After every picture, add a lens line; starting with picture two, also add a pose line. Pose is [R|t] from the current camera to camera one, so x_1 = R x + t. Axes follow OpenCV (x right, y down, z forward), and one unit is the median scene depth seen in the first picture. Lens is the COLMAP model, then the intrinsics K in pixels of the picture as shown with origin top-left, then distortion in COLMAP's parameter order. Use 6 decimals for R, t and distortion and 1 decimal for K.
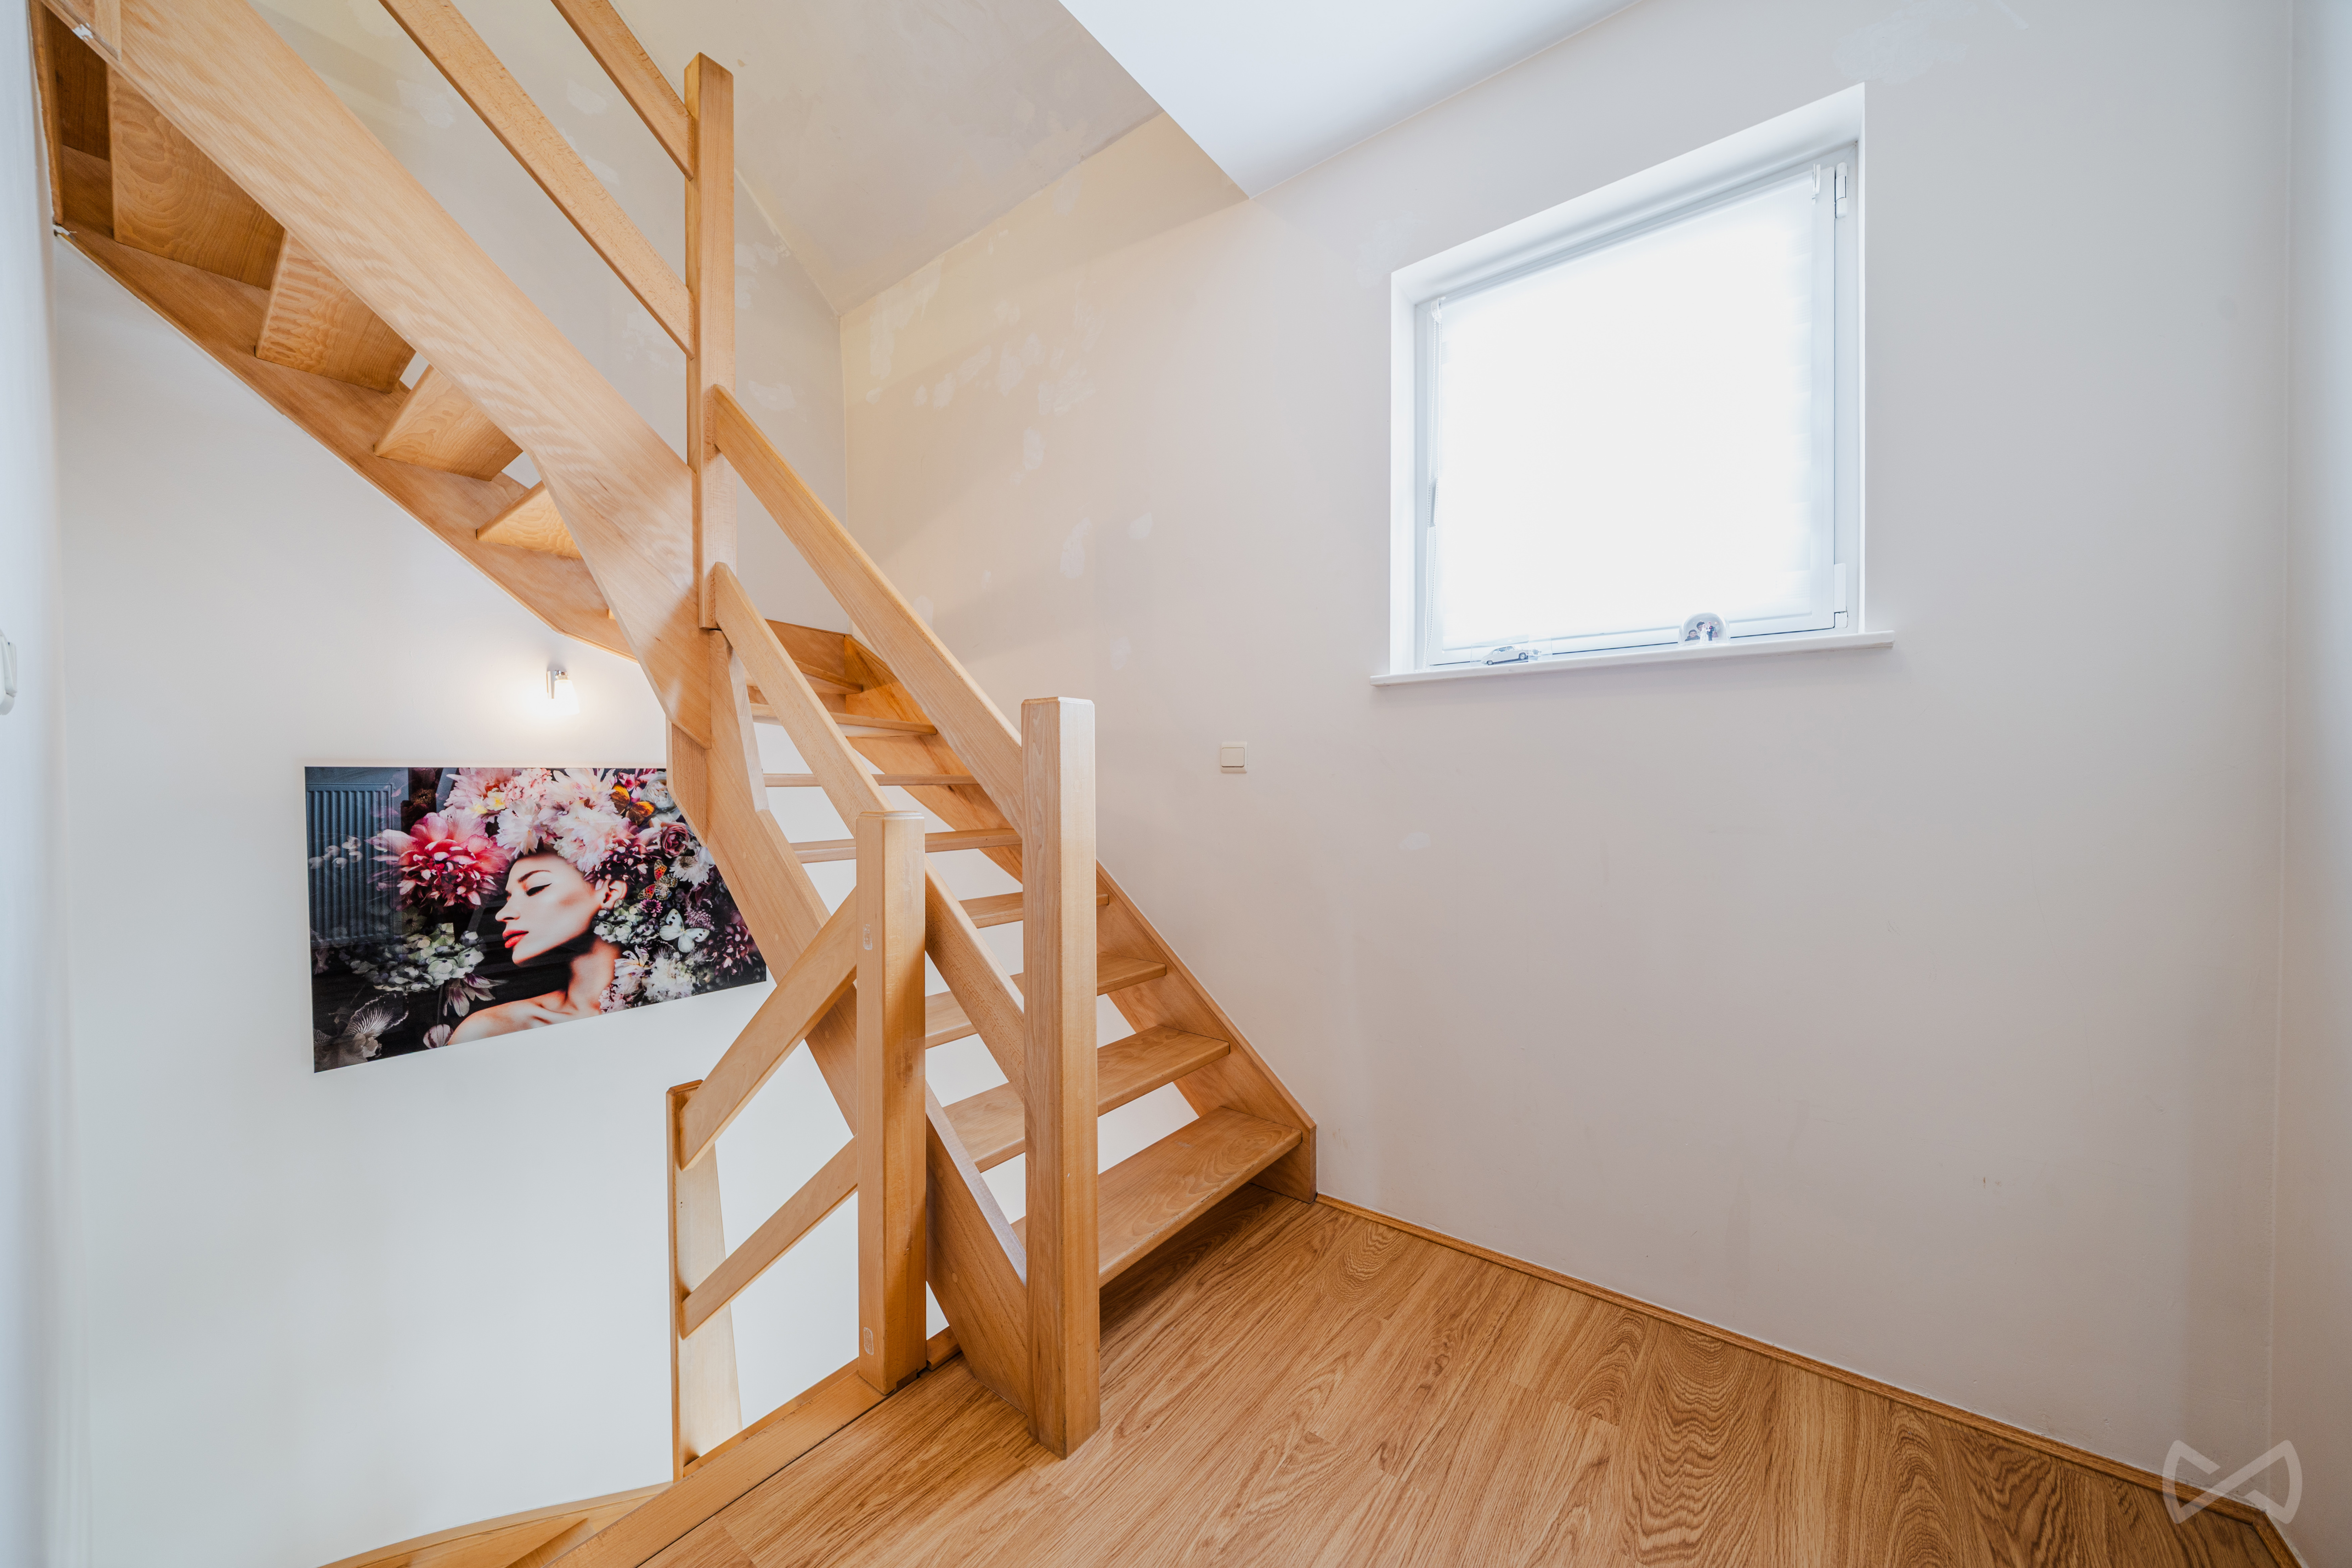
lens RADIAL K [[811.8, 0, 1184.4], [0, 811.8, 794.4], [0, 0, 1]] dist [-0.004128, 0.000081]
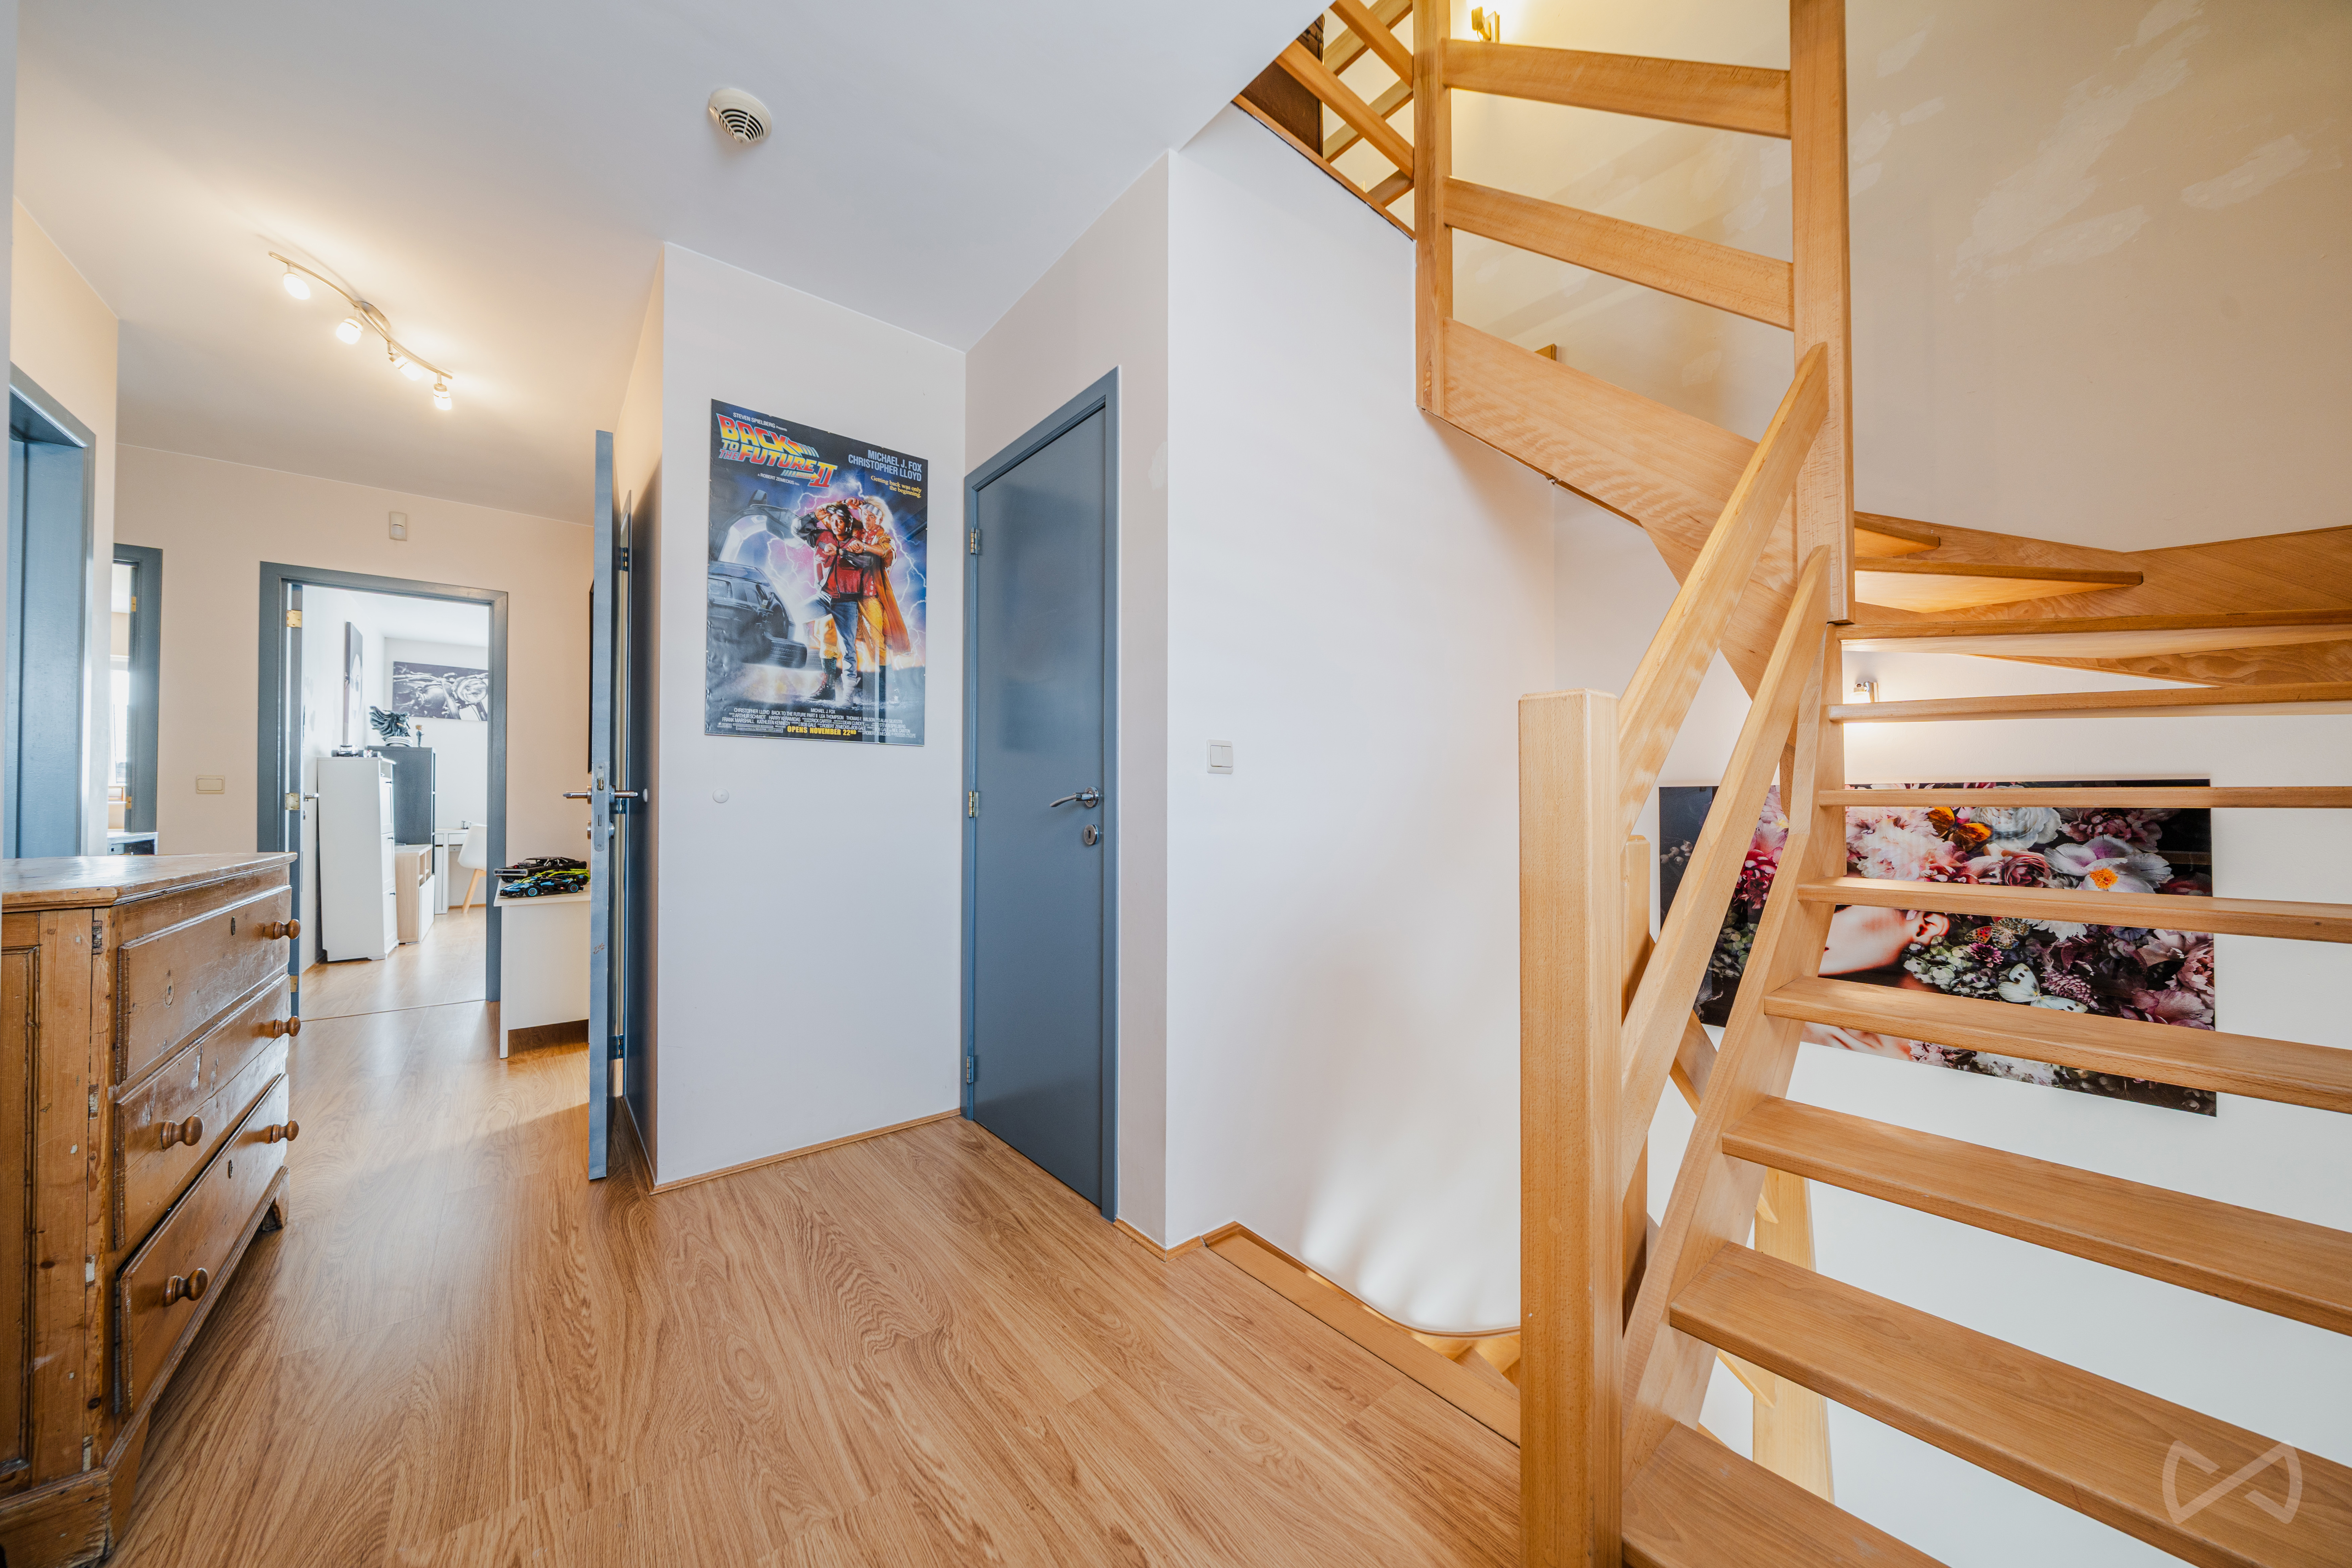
lens RADIAL K [[811.8, 0, 1160.8], [0, 811.8, 790.1], [0, 0, 1]] dist [-0.004128, 0.000081]
pose [[-0.246328, -0.006262, -0.969166, 0.337744], [-0.015287, 0.999880, -0.002575, -0.009972], [0.969066, 0.014182, -0.246394, 0.412670]]
